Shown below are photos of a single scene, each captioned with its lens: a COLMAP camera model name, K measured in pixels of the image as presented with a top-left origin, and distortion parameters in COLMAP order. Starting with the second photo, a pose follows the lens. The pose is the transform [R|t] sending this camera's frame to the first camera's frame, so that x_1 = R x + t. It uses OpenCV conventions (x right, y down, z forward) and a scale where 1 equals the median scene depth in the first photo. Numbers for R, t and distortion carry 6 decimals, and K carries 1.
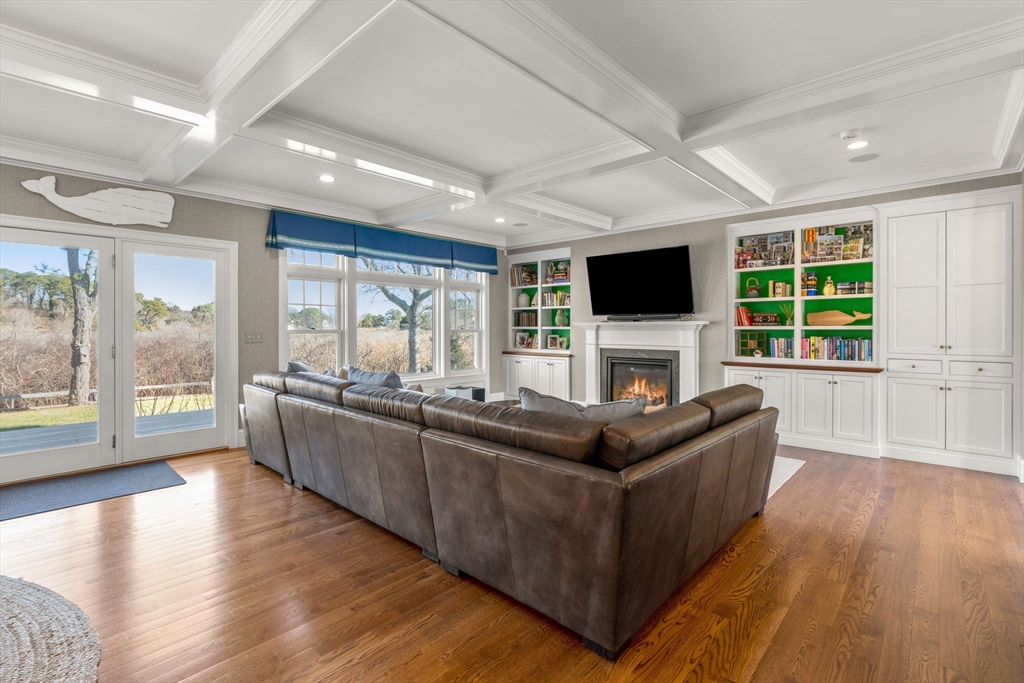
lens RADIAL K [[470.9, 0, 512.2], [0, 470.9, 311.0], [0, 0, 1]] dist [-0.002888, 0.013382]
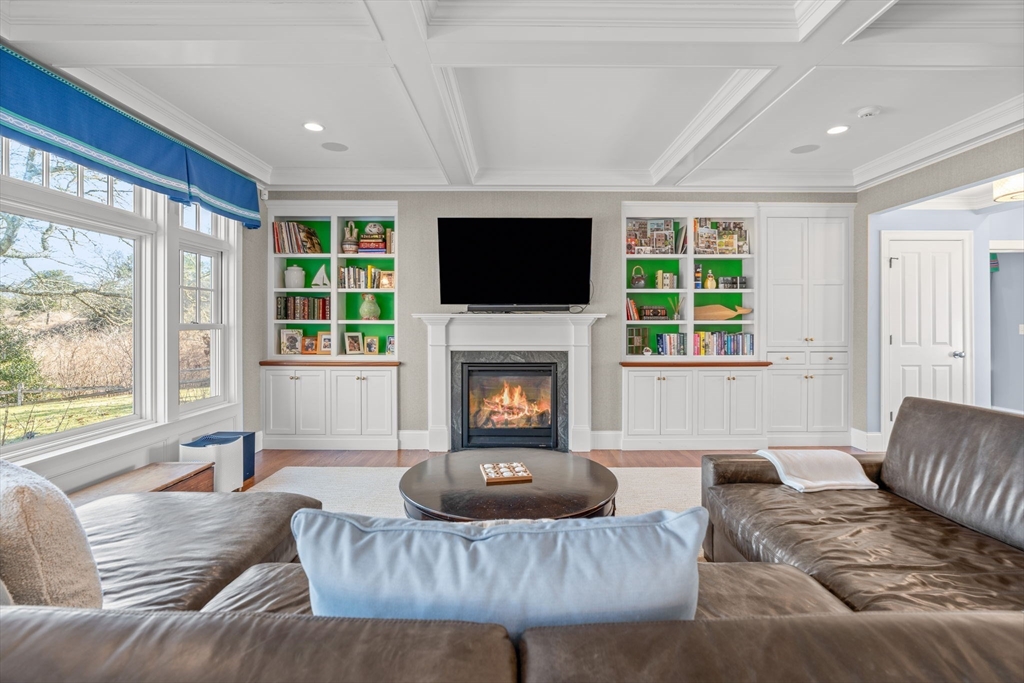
lens RADIAL K [[470.9, 0, 512.2], [0, 470.9, 311.0], [0, 0, 1]] dist [-0.002888, 0.013382]
pose [[0.736747, 0.018812, 0.675907, -0.262103], [-0.025951, 0.999663, 0.000463, 0.020114], [-0.675671, -0.017882, 0.736987, 0.503288]]
